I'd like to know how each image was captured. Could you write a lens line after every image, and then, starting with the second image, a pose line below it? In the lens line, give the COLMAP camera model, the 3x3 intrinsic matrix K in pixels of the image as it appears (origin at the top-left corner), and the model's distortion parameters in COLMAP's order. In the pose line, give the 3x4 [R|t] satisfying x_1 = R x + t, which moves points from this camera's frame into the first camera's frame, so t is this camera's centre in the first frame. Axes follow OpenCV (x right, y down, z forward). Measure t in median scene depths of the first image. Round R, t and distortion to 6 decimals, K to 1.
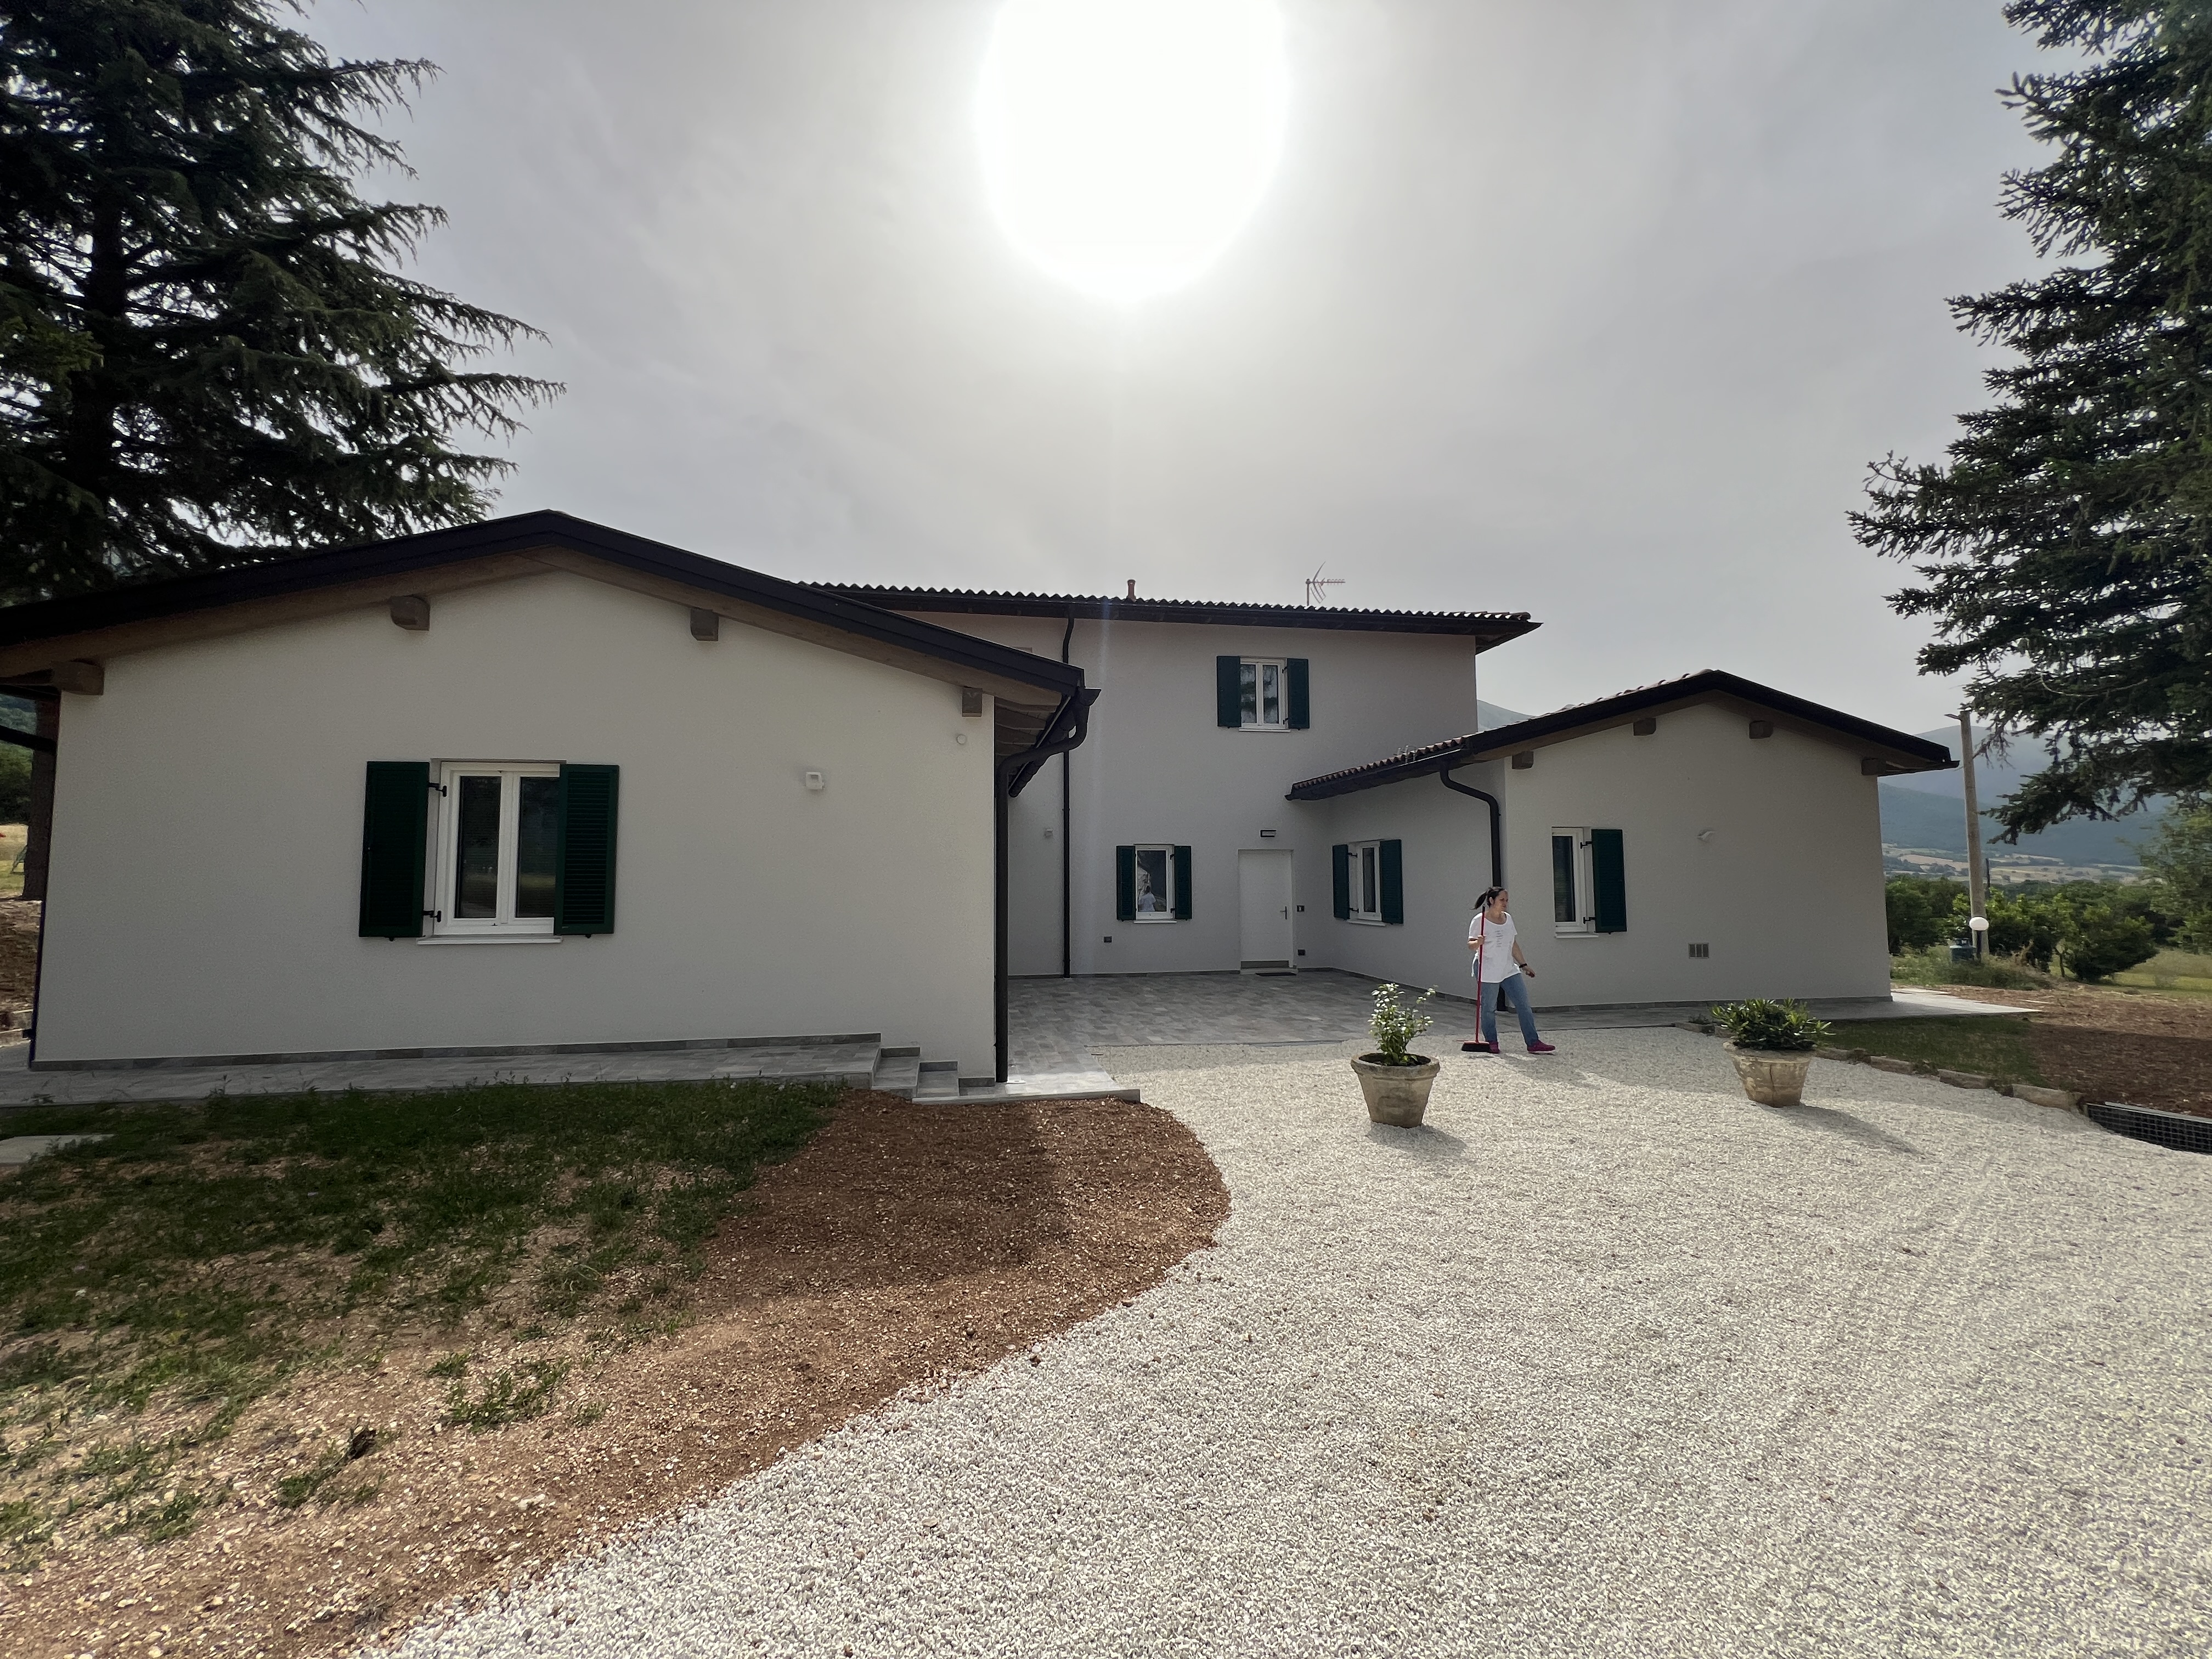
lens RADIAL K [[887.9, 0, 1106.0], [0, 887.9, 829.5], [0, 0, 1]] dist [-0.000676, -0.000043]
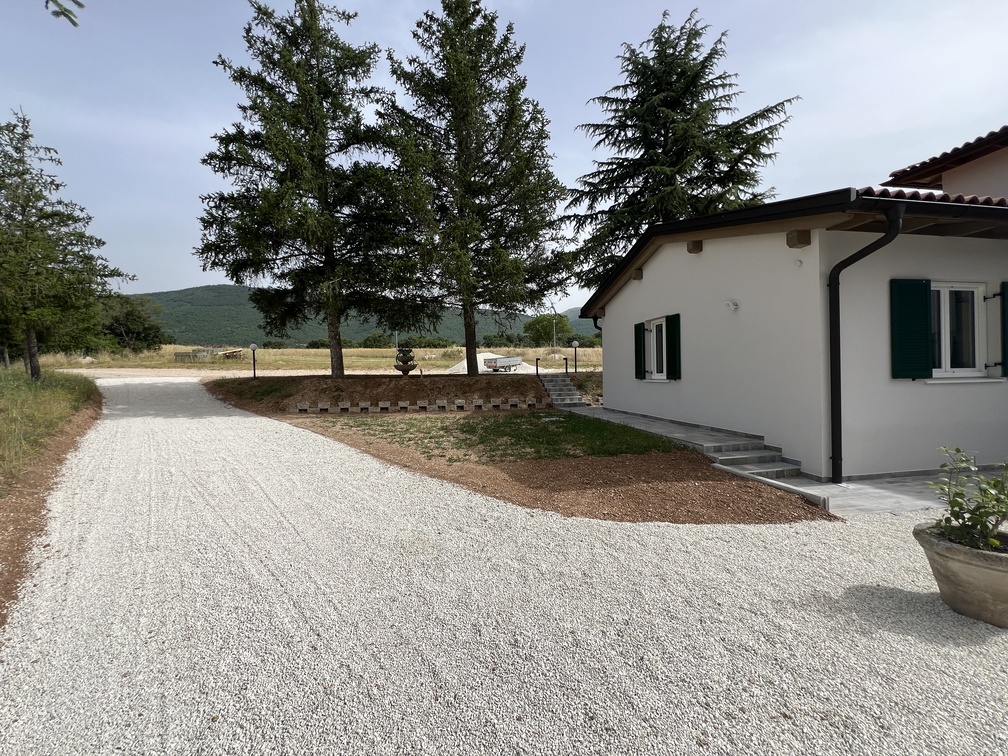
lens RADIAL K [[419.5, 0, 504.0], [0, 419.5, 378.0], [0, 0, 1]] dist [0.017658, -0.000012]
pose [[-0.010714, 0.016437, -0.999807, 0.817104], [0.084648, 0.996291, 0.015472, 0.062168], [0.996353, -0.084466, -0.012066, 0.613076]]
